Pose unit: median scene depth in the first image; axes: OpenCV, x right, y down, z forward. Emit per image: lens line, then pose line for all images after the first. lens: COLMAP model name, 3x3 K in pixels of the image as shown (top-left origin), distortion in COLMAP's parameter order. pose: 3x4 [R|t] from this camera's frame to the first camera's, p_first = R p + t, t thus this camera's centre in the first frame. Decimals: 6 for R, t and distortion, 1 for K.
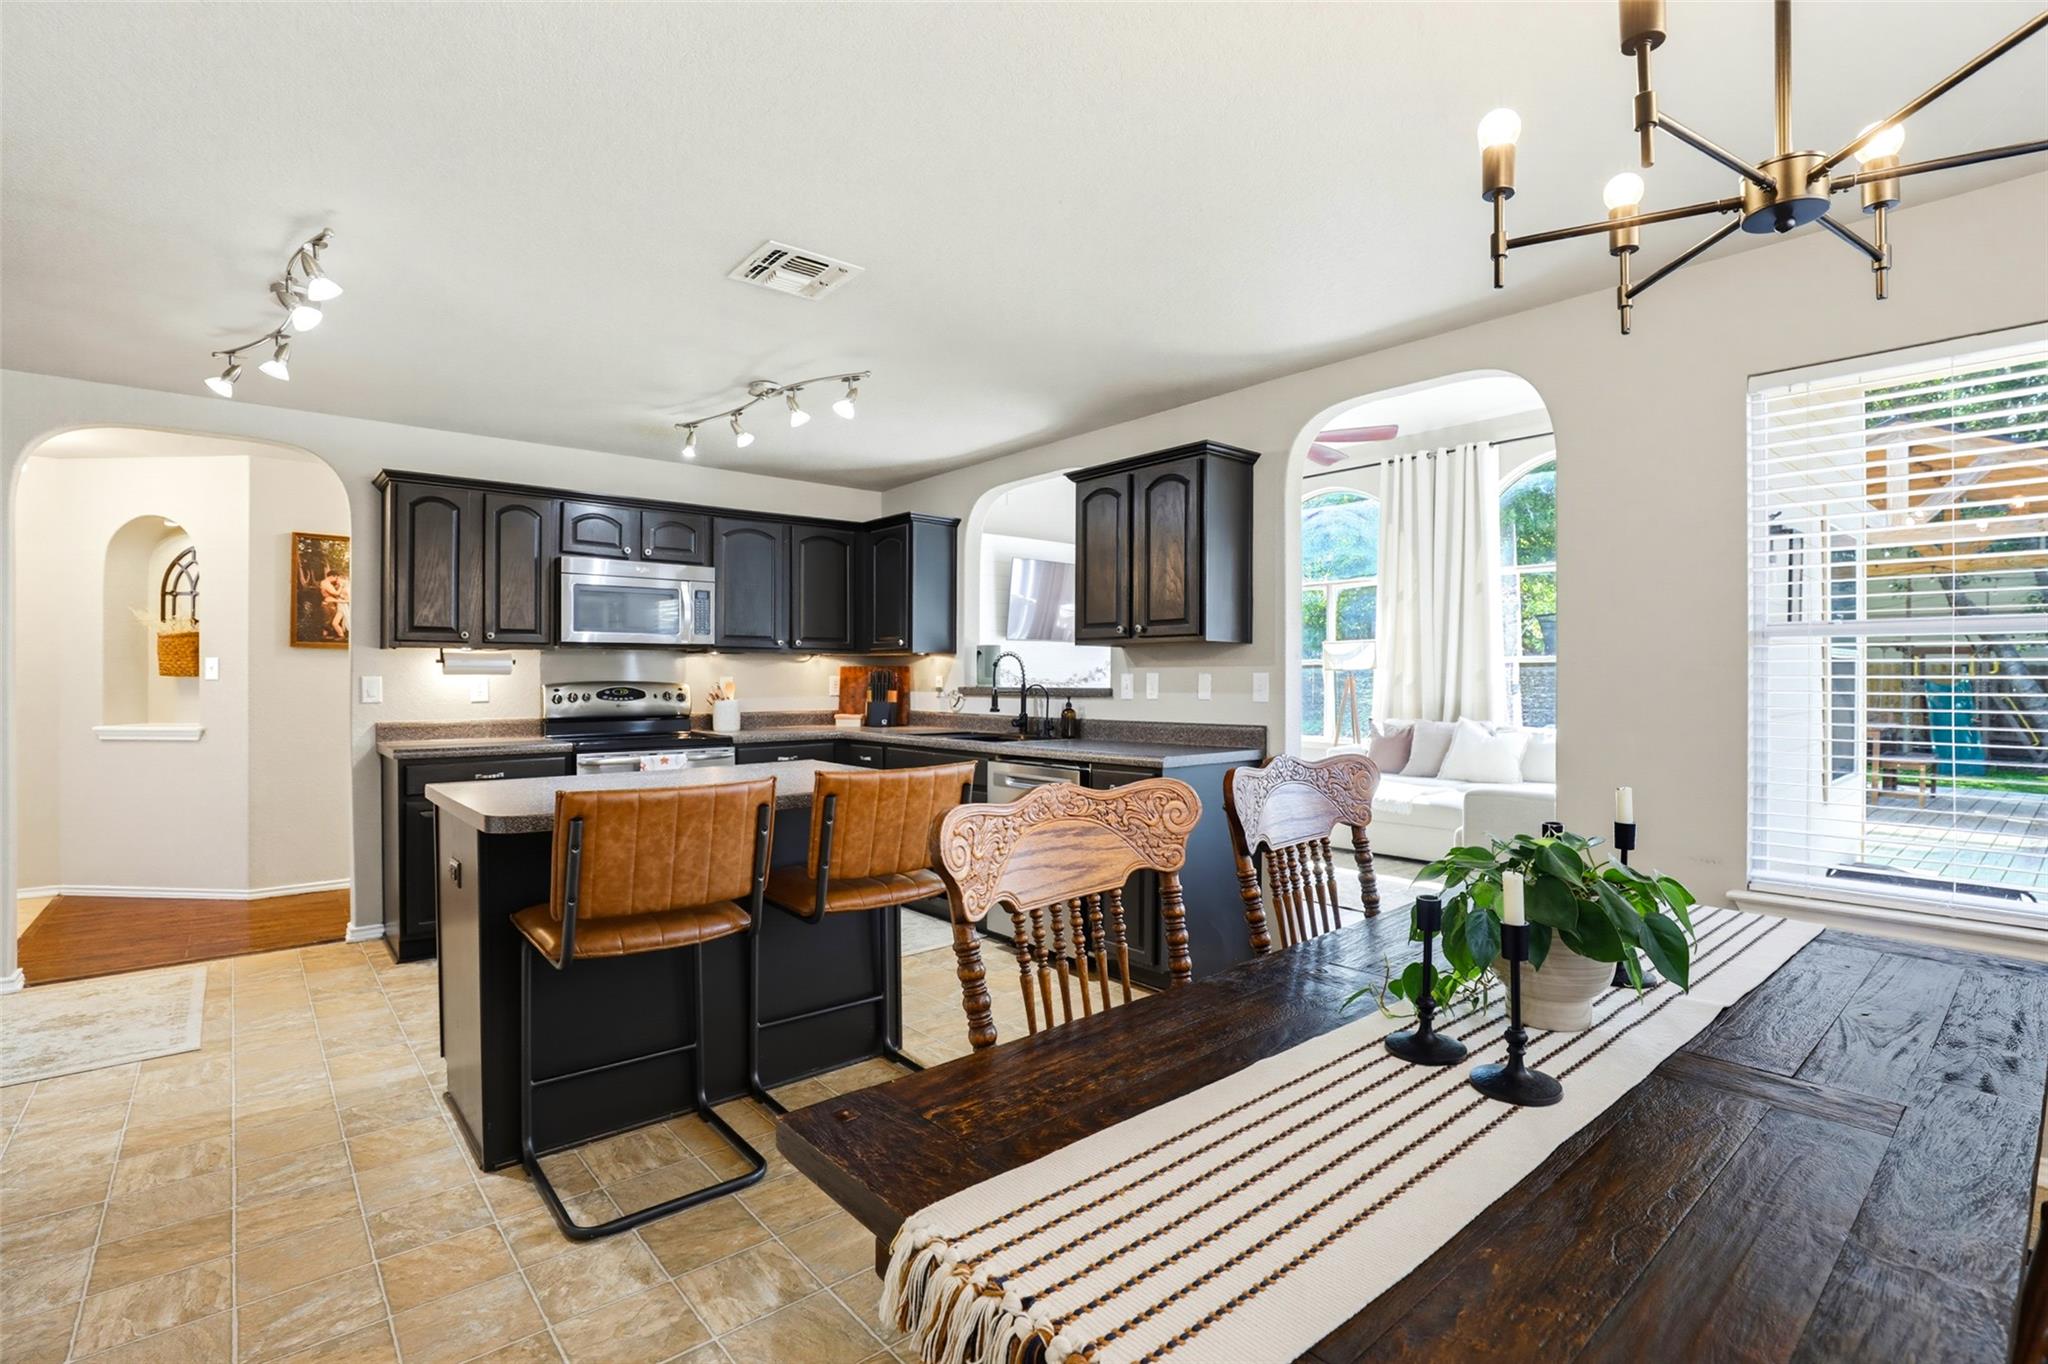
lens RADIAL K [[939.3, 0, 1033.6], [0, 939.3, 663.1], [0, 0, 1]] dist [-0.048912, 0.014440]
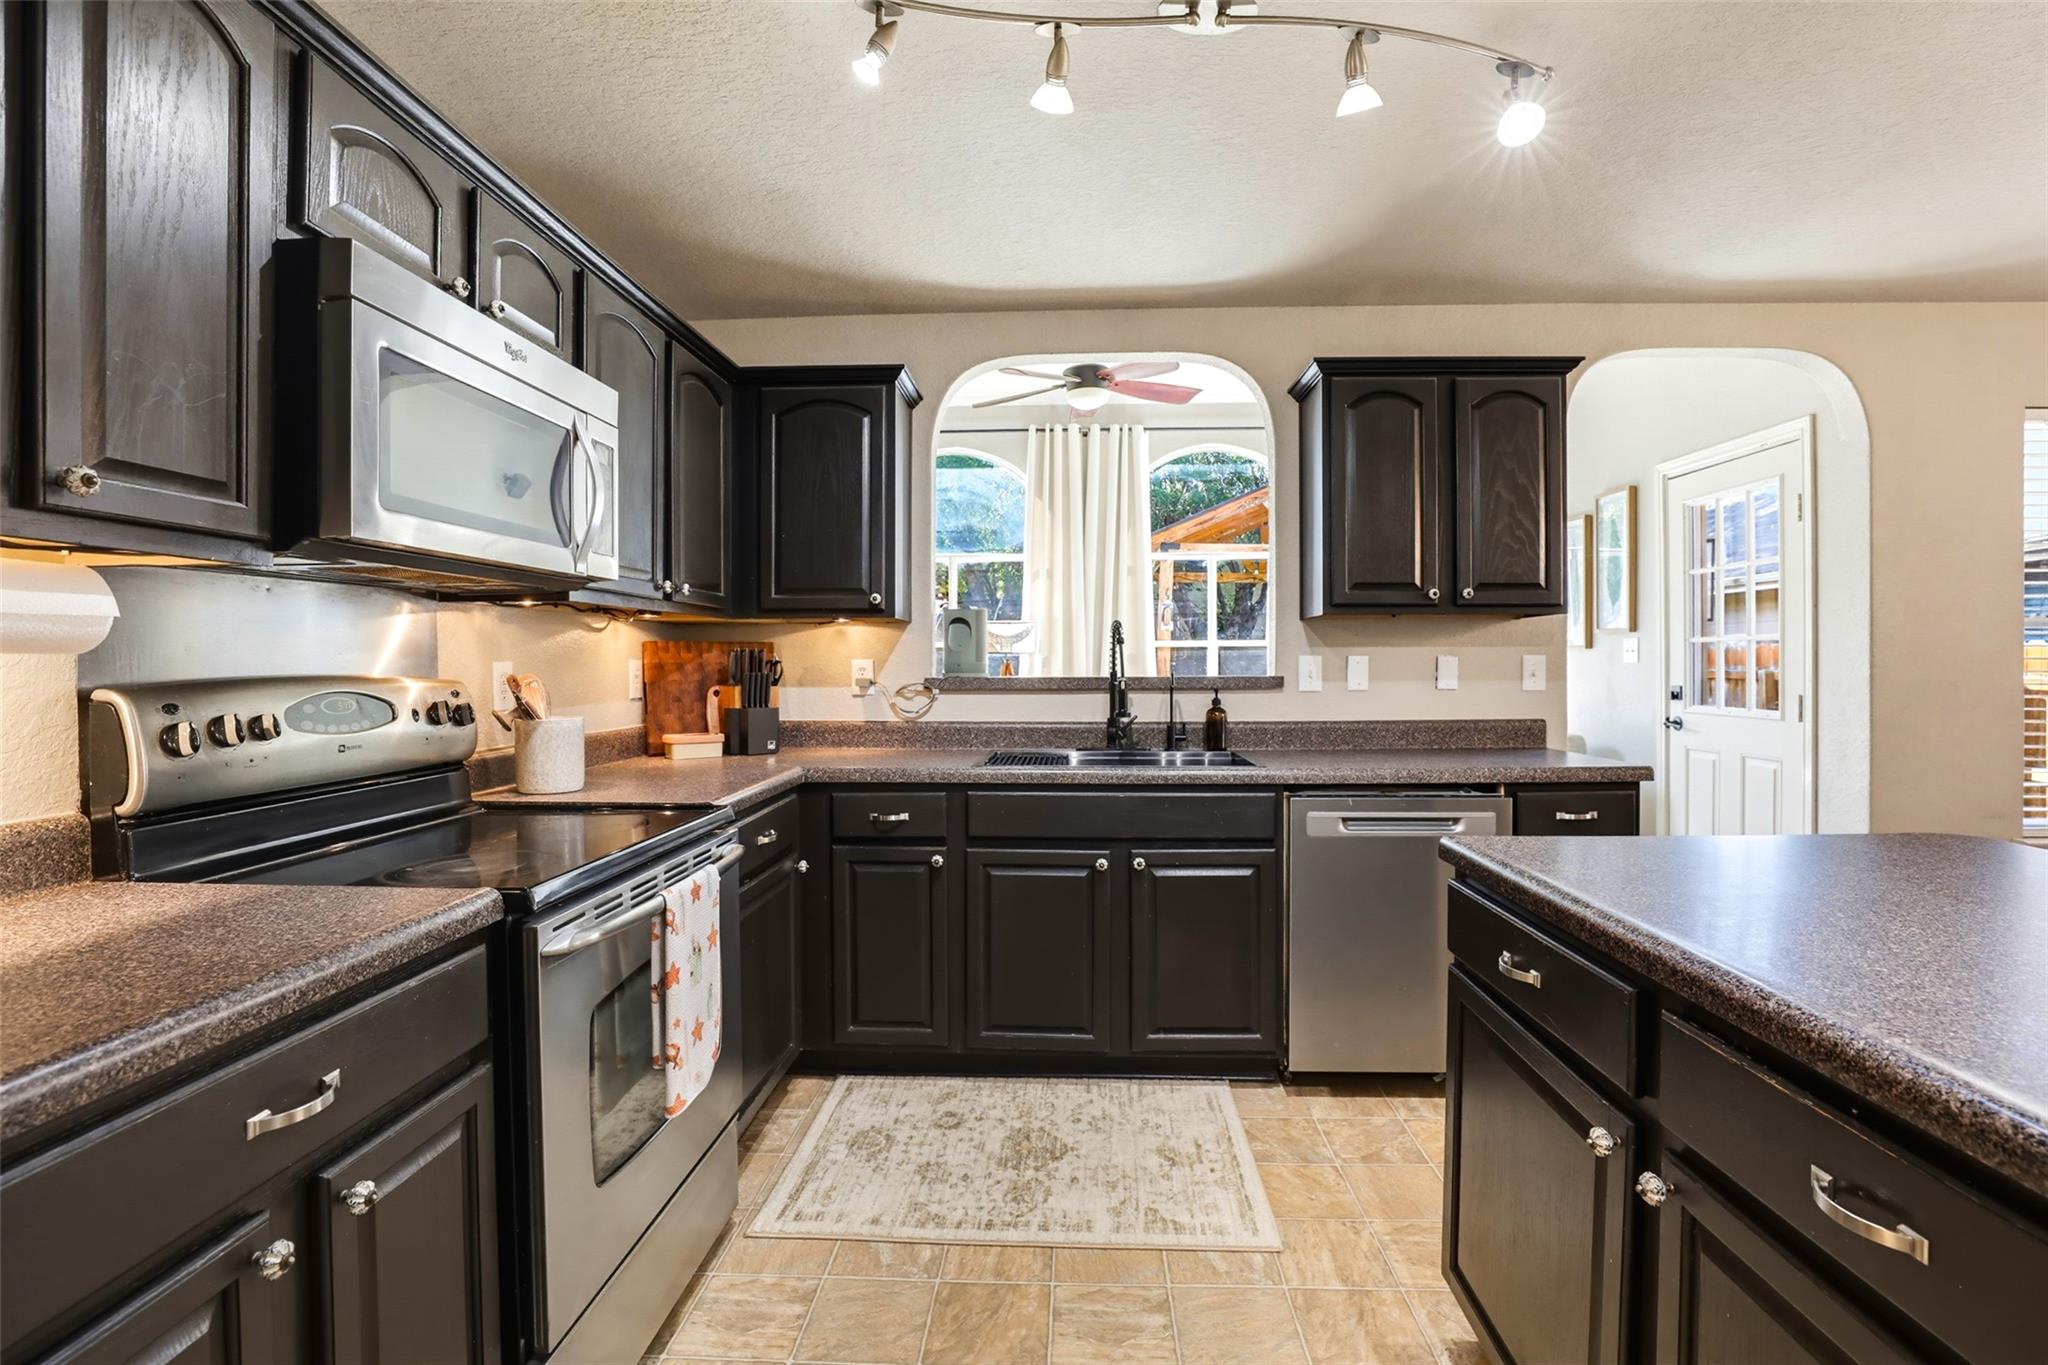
lens RADIAL K [[942.1, 0, 1019.8], [0, 942.1, 666.3], [0, 0, 1]] dist [-0.037185, 0.000746]
pose [[0.686488, -0.005985, 0.727116, -0.521498], [-0.008452, 0.999833, 0.016210, 0.008706], [-0.727092, -0.017274, 0.686323, 0.602085]]
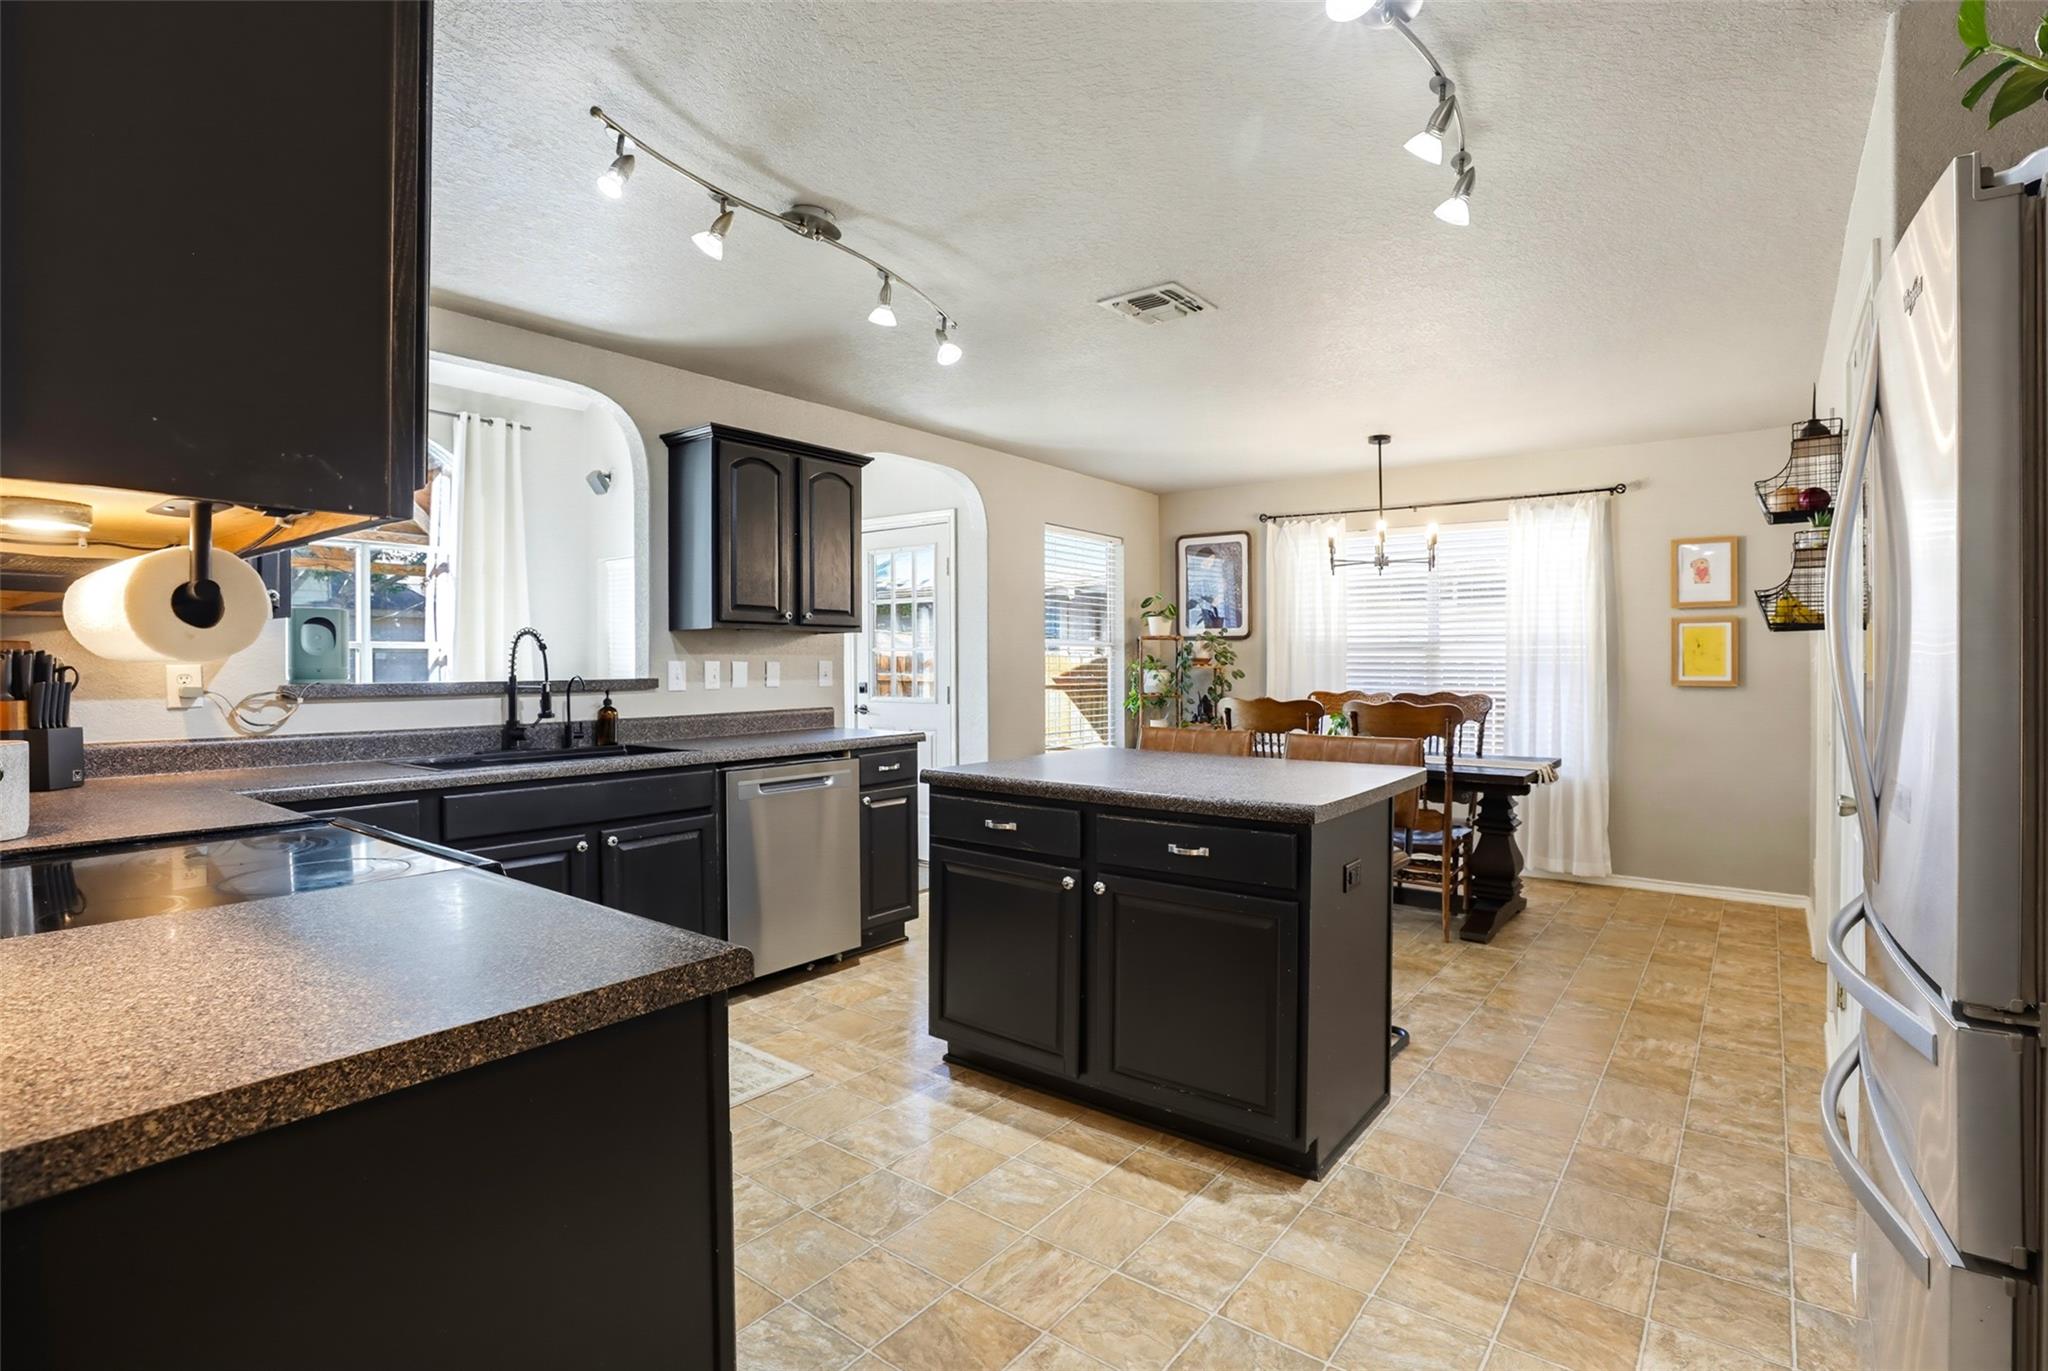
lens RADIAL K [[978.1, 0, 1093.9], [0, 978.1, 668.0], [0, 0, 1]] dist [-0.027224, -0.000214]
pose [[-0.246294, -0.006105, 0.969176, -0.775468], [-0.012878, 0.999912, 0.003026, 0.009197], [-0.969110, -0.011736, -0.246351, 0.766380]]
